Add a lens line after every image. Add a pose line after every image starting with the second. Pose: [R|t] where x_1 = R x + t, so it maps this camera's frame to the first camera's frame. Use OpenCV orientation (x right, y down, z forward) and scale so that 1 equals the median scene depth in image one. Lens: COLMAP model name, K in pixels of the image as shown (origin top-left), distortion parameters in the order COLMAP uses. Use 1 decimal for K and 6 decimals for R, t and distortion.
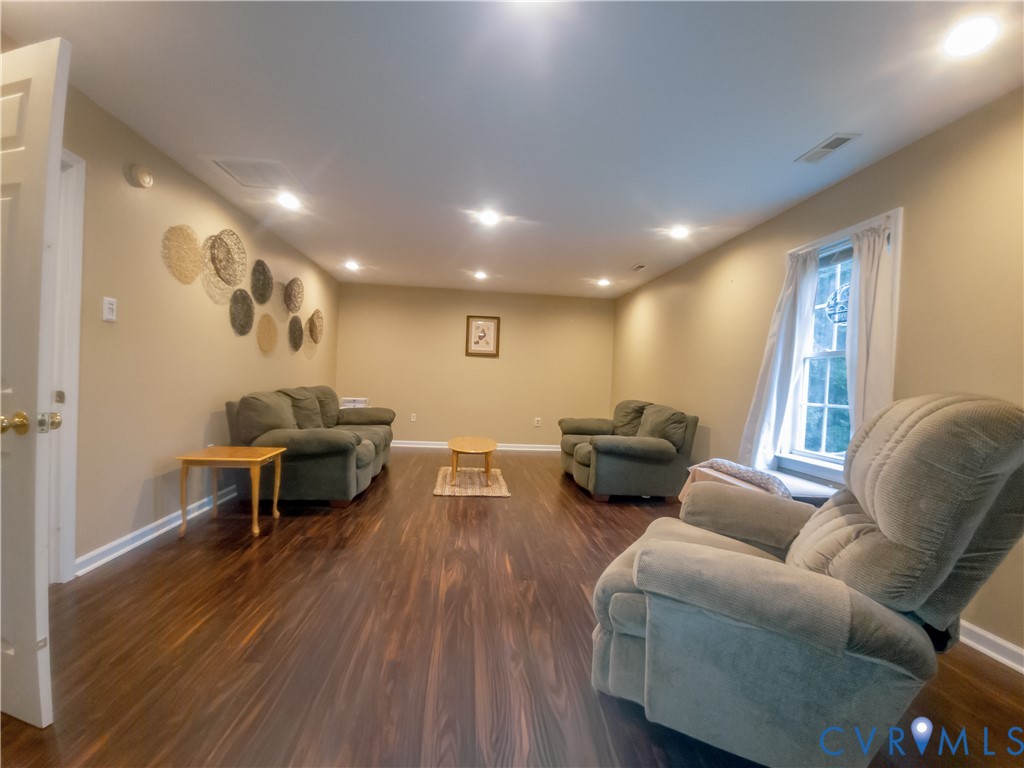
lens RADIAL K [[449.2, 0, 512.0], [0, 449.2, 384.0], [0, 0, 1]] dist [-0.018825, 0.000205]
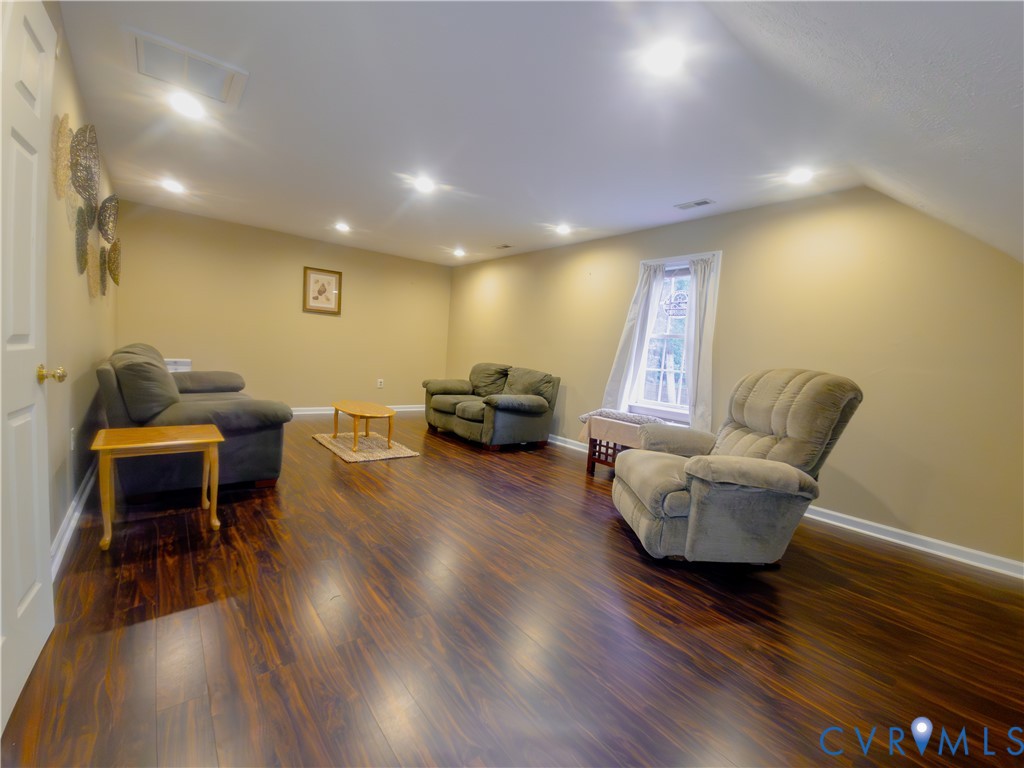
lens RADIAL K [[443.4, 0, 537.2], [0, 443.4, 380.7], [0, 0, 1]] dist [-0.000676, -0.008735]
pose [[0.829107, -0.019559, 0.558748, -0.356946], [-0.030145, 0.996370, 0.079609, -0.017085], [-0.558277, -0.082848, 0.825508, -0.007817]]
